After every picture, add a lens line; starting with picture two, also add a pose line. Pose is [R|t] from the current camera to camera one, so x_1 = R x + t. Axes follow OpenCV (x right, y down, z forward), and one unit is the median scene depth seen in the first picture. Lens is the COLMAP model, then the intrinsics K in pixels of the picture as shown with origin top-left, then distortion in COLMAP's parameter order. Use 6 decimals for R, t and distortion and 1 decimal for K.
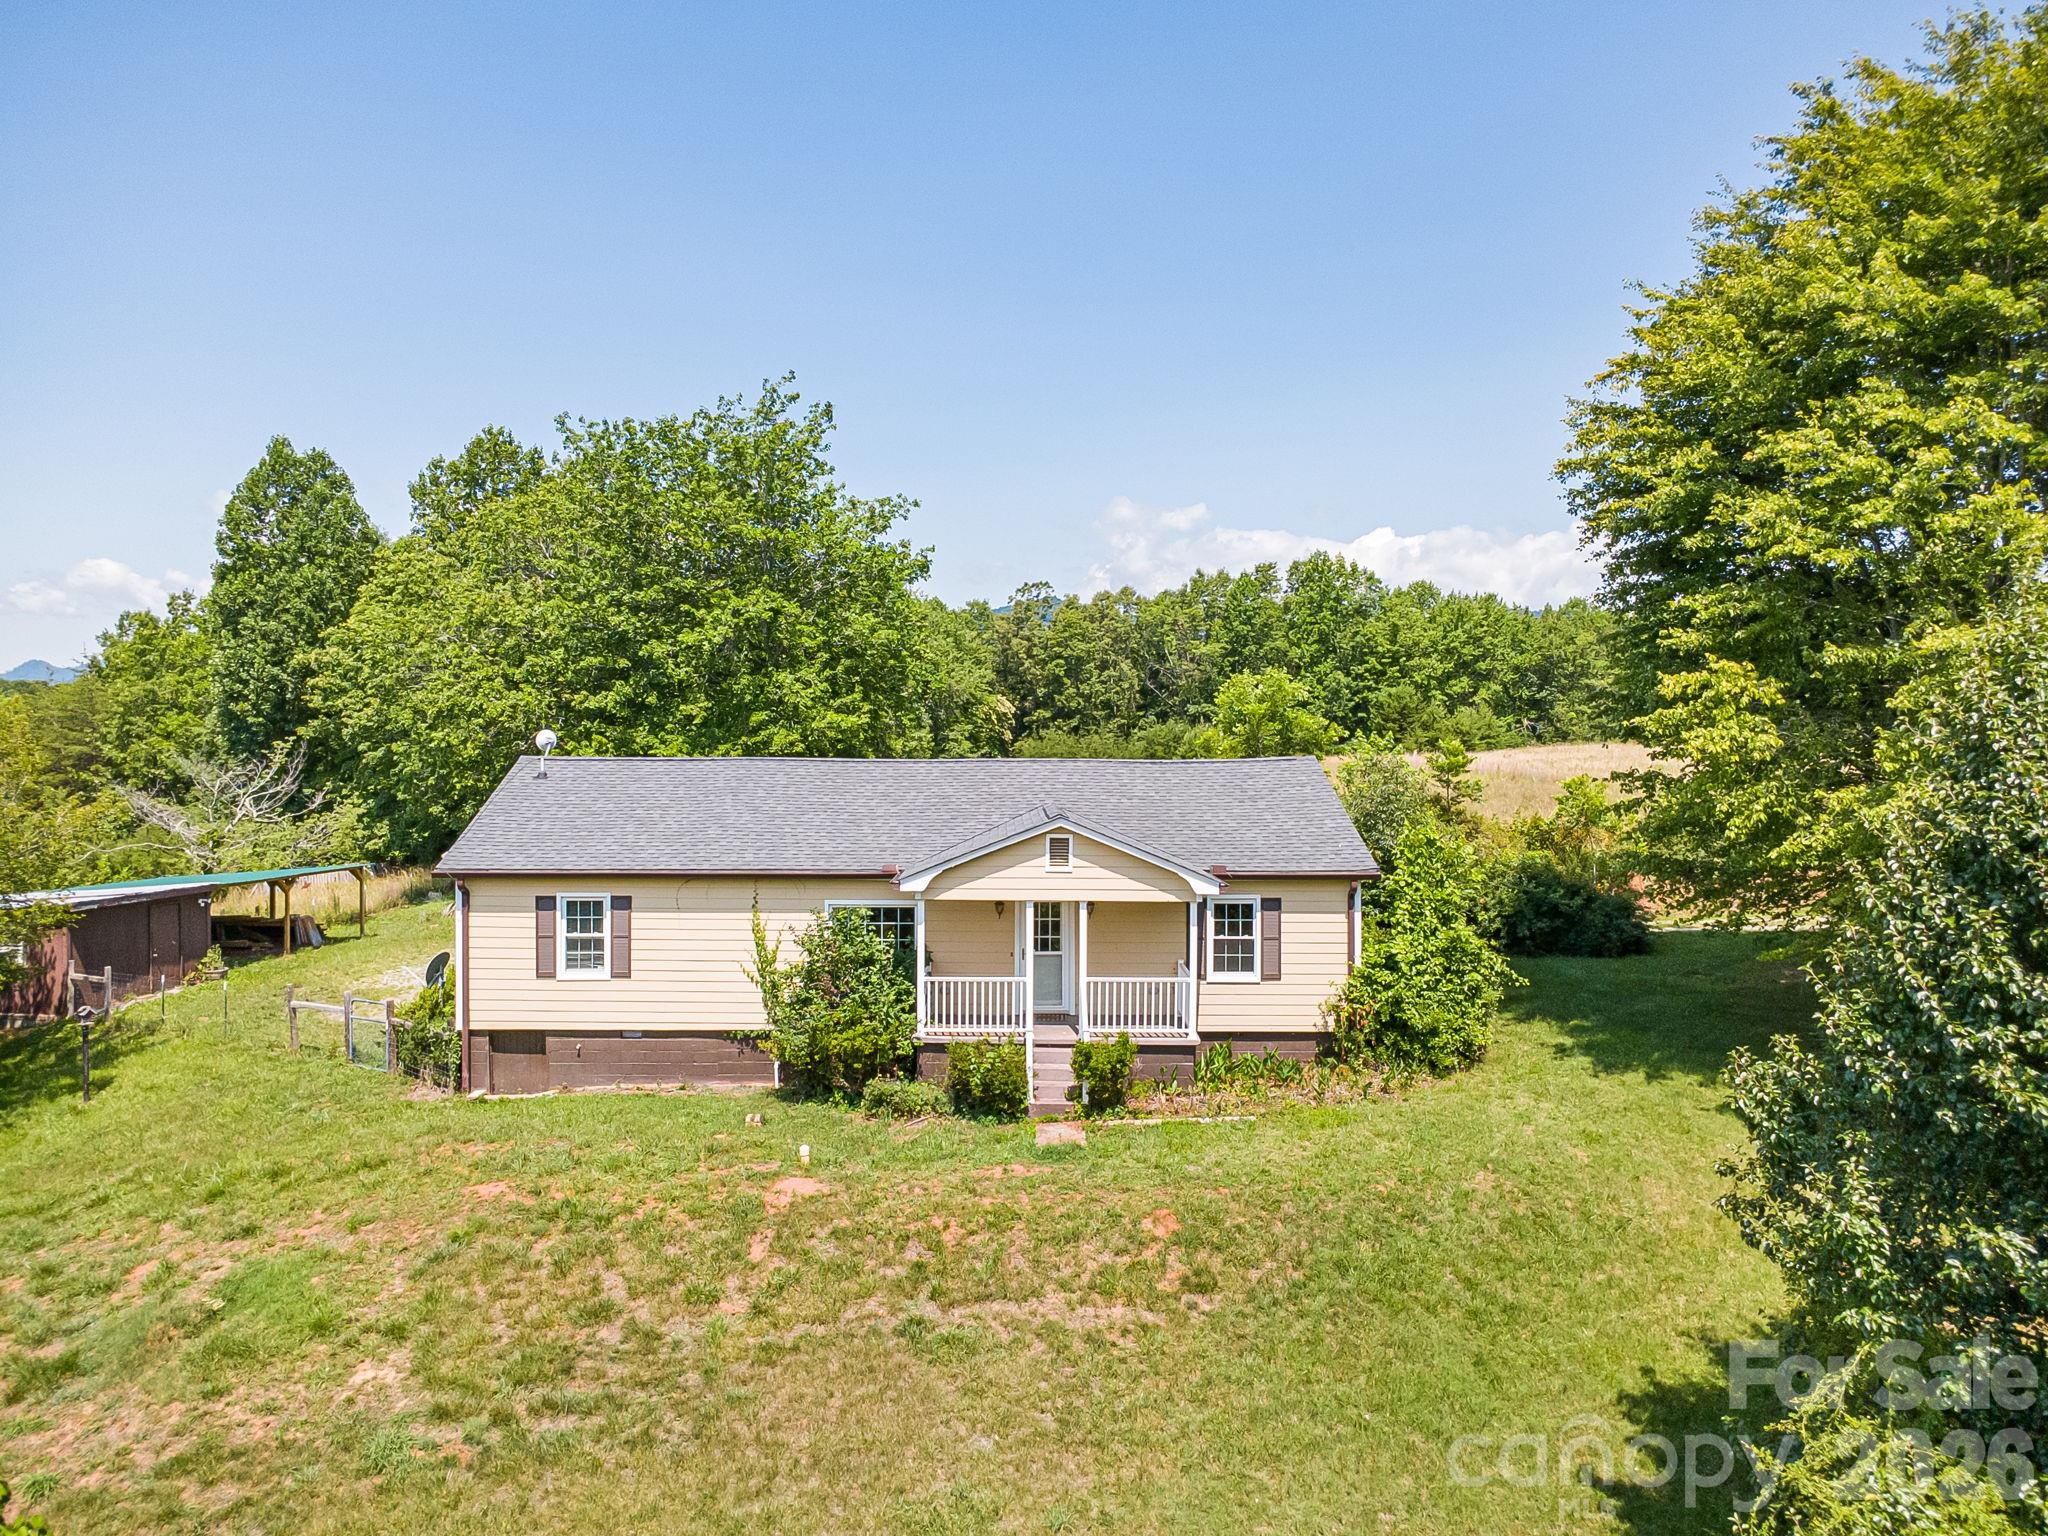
lens RADIAL K [[1437.2, 0, 1018.8], [0, 1437.2, 776.7], [0, 0, 1]] dist [0.005508, 0.002374]
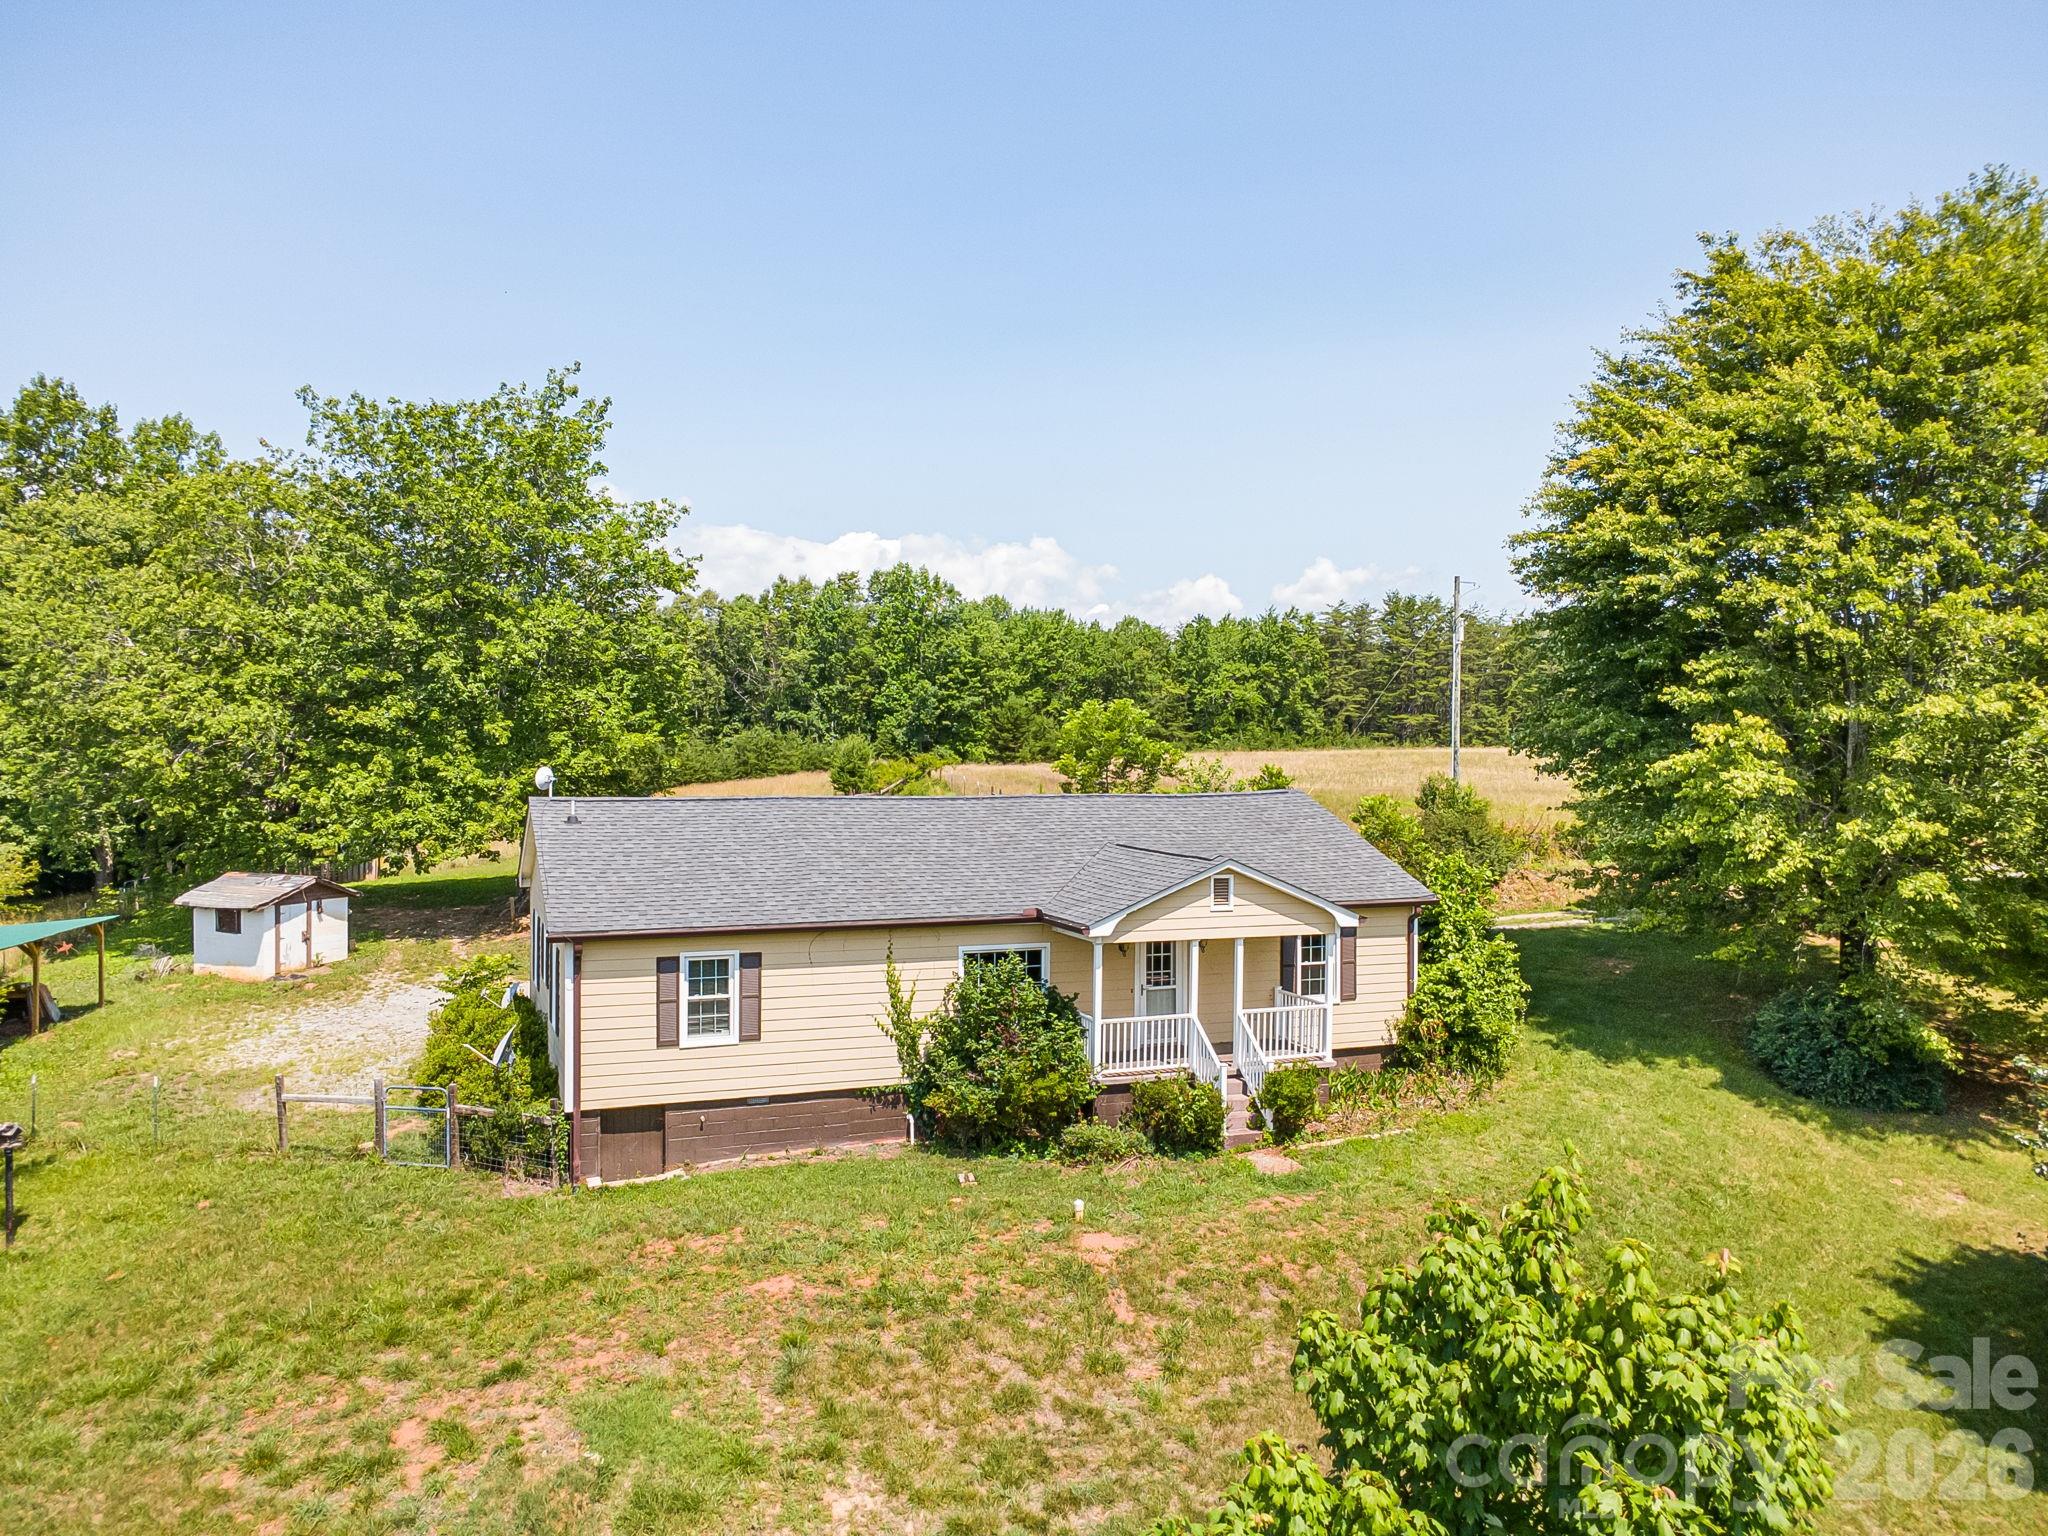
lens RADIAL K [[1437.2, 0, 1011.0], [0, 1437.2, 773.5], [0, 0, 1]] dist [0.005508, 0.002374]
pose [[0.936426, -0.005894, 0.350815, -0.444262], [0.006314, 0.999980, -0.000052, -0.031823], [-0.350808, 0.002264, 0.936445, 0.070480]]
